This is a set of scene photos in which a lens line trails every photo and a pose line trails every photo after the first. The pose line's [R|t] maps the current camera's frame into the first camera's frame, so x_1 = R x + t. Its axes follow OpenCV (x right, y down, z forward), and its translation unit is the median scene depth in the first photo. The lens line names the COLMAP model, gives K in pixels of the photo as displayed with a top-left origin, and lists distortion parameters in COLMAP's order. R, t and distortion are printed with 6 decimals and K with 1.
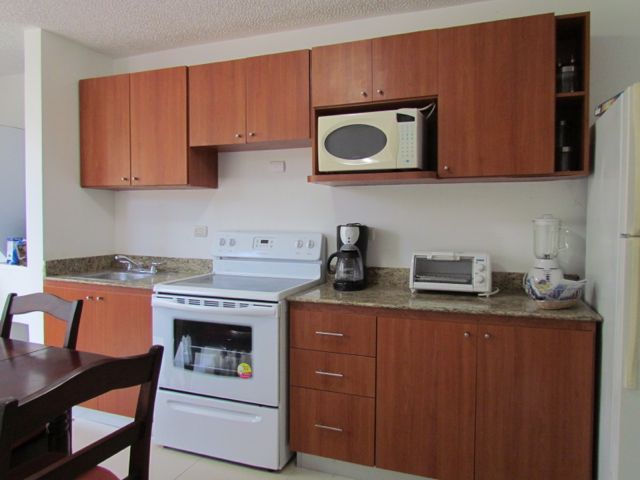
lens RADIAL K [[456.3, 0, 321.6], [0, 456.3, 242.1], [0, 0, 1]] dist [-0.020737, 0.000040]
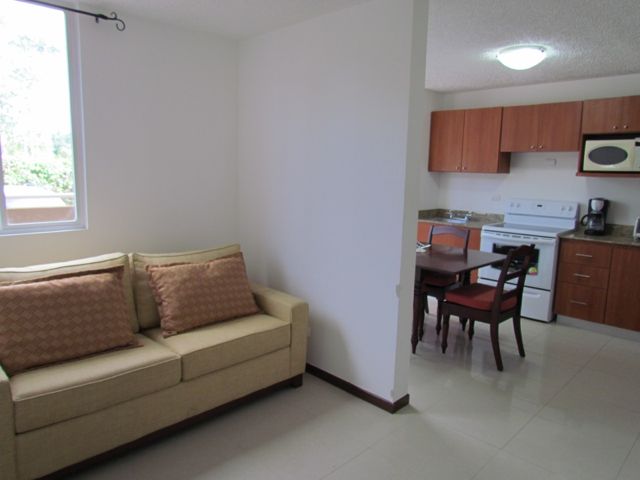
lens RADIAL K [[455.4, 0, 322.9], [0, 455.4, 241.8], [0, 0, 1]] dist [-0.019326, -0.001921]
pose [[0.917991, 0.075500, -0.389350, -0.231669], [-0.036239, 0.993574, 0.107223, -0.023863], [0.394943, -0.084320, 0.914828, -1.087689]]
